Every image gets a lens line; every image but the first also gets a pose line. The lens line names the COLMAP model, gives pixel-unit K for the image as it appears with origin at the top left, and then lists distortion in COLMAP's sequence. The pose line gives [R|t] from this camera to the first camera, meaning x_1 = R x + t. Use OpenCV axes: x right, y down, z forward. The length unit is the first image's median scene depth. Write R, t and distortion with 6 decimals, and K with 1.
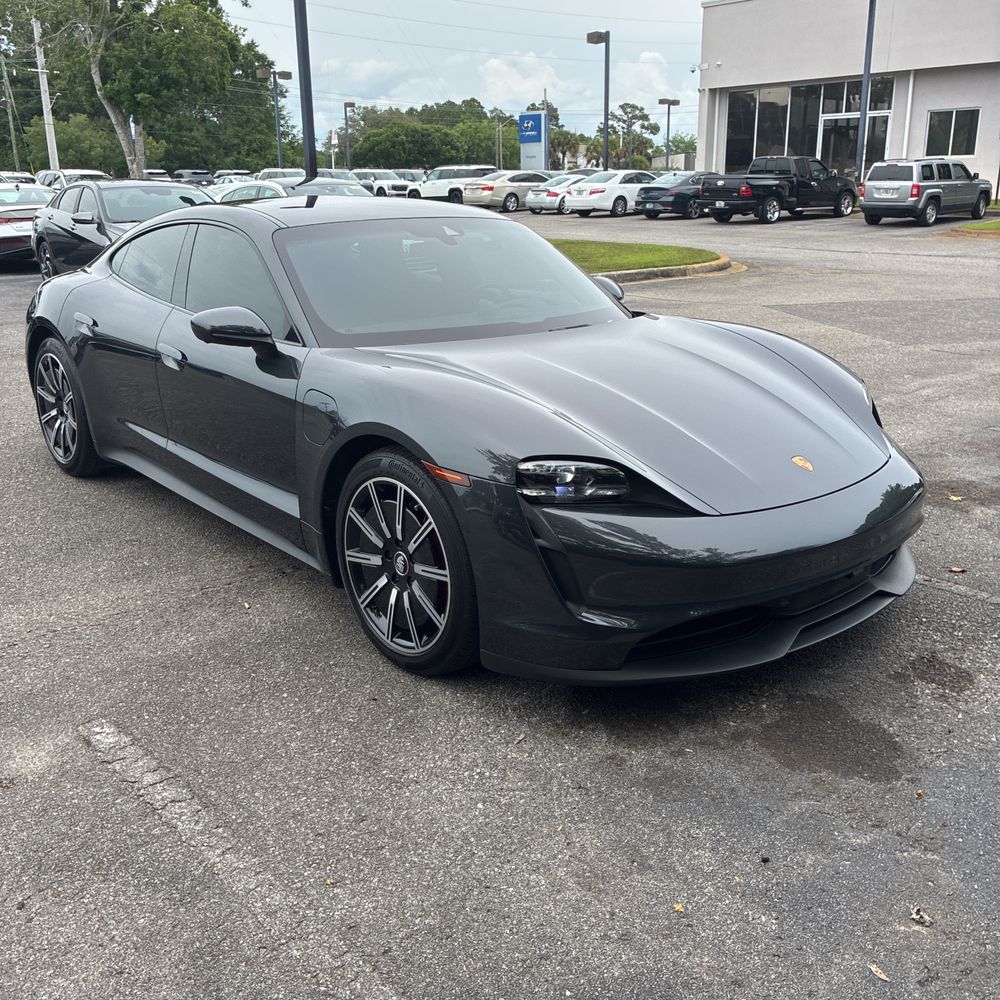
lens RADIAL K [[1024.8, 0, 508.6], [0, 1024.8, 501.1], [0, 0, 1]] dist [0.015955, 0.000000]
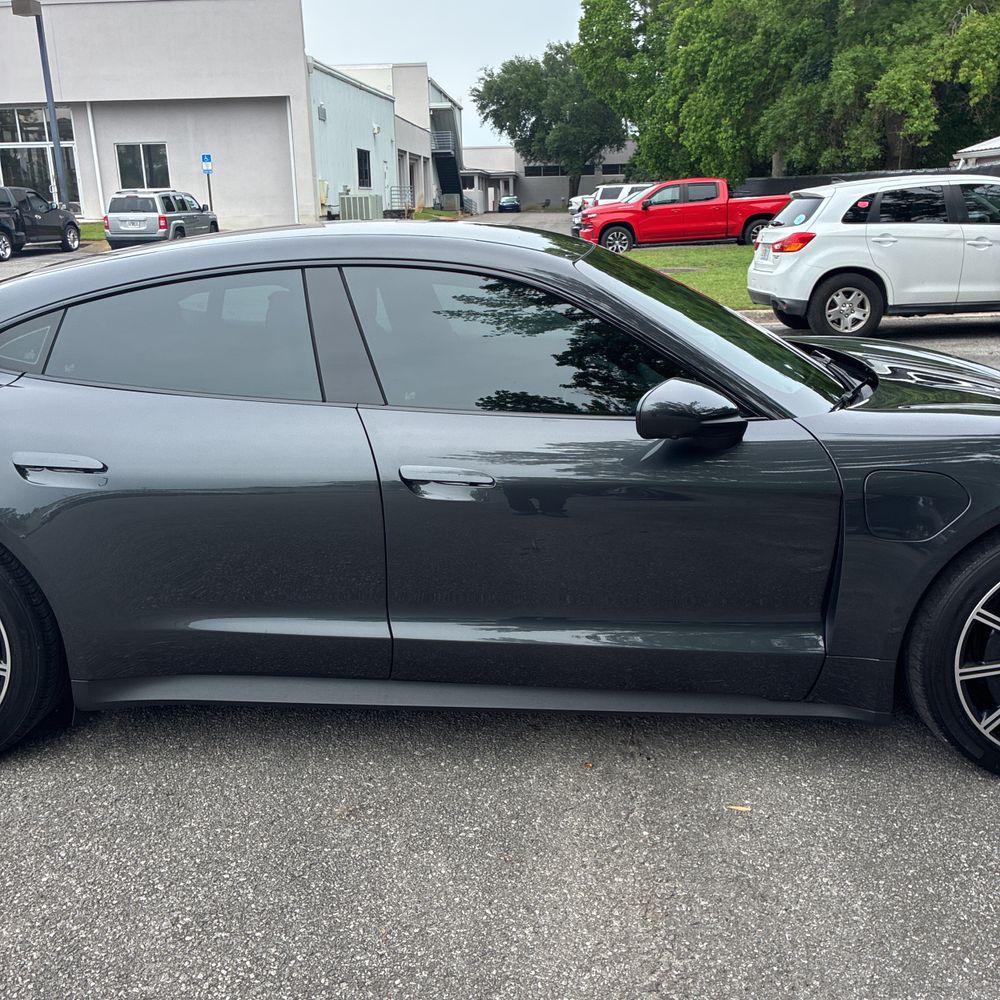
lens RADIAL K [[1024.8, 0, 497.8], [0, 1024.8, 496.1], [0, 0, 1]] dist [0.015955, 0.000000]
pose [[0.693991, -0.206409, 0.689762, -0.117556], [0.230696, 0.971263, 0.058536, -0.026083], [-0.682023, 0.118502, 0.721666, 0.088408]]
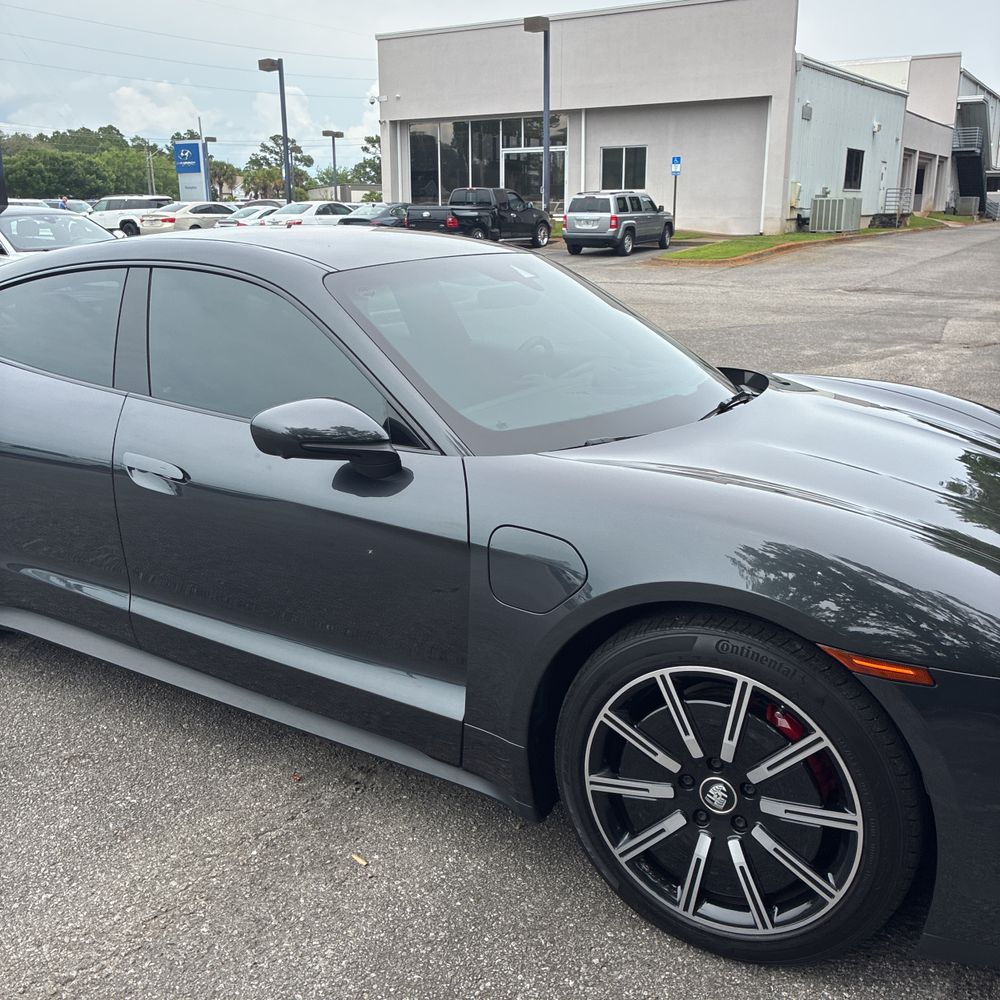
lens RADIAL K [[1024.8, 0, 483.0], [0, 1024.8, 499.4], [0, 0, 1]] dist [0.015955, 0.000000]
pose [[0.954221, -0.080027, 0.288197, -0.051568], [0.088716, 0.995909, -0.017195, -0.015442], [-0.285642, 0.041975, 0.957417, 0.053015]]
